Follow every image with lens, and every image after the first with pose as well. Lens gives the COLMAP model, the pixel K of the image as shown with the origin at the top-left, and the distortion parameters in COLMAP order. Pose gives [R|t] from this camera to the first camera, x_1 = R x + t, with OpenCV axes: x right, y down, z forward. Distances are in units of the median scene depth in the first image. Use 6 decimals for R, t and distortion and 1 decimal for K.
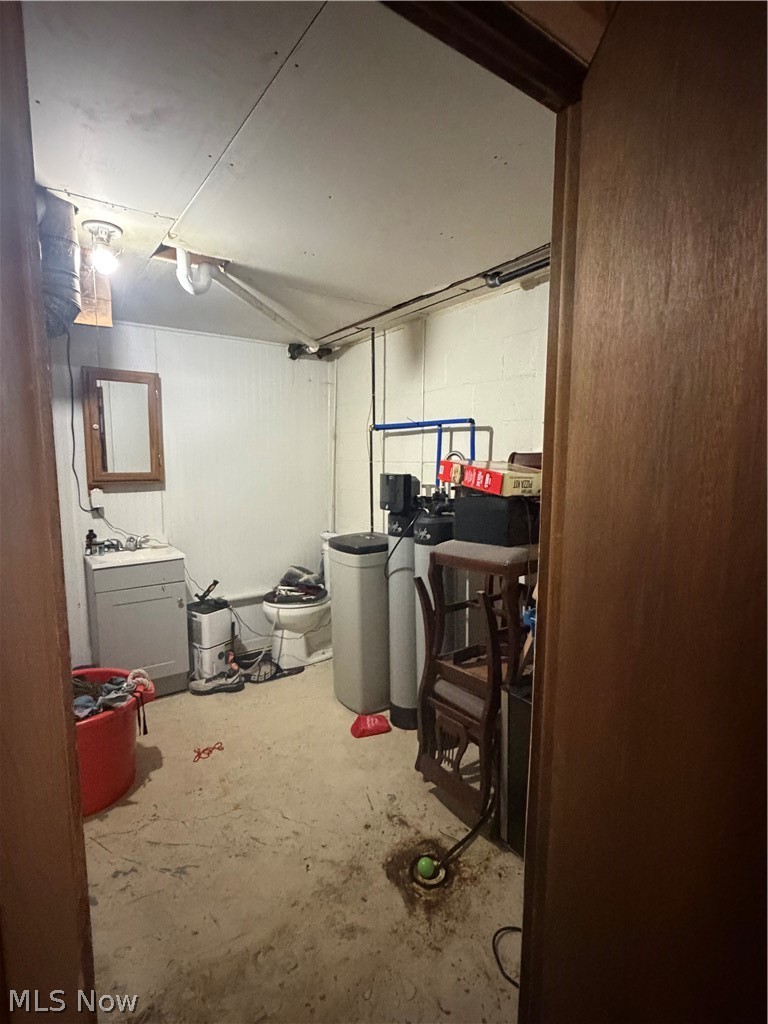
lens RADIAL K [[503.6, 0, 385.0], [0, 503.6, 510.7], [0, 0, 1]] dist [0.011635, -0.004220]
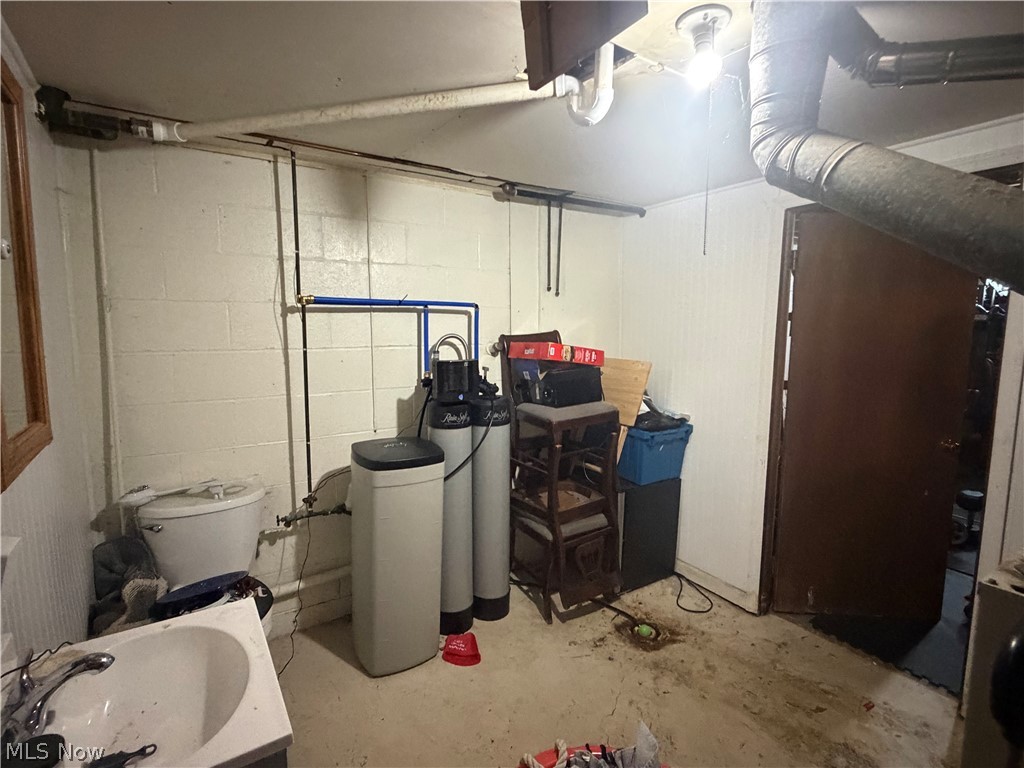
lens RADIAL K [[503.6, 0, 512.3], [0, 503.6, 383.0], [0, 0, 1]] dist [0.011635, -0.004220]
pose [[0.038656, -0.112600, 0.992888, -1.120304], [0.105505, 0.988537, 0.107999, -0.152345], [-0.993667, 0.100580, 0.050092, 1.095115]]
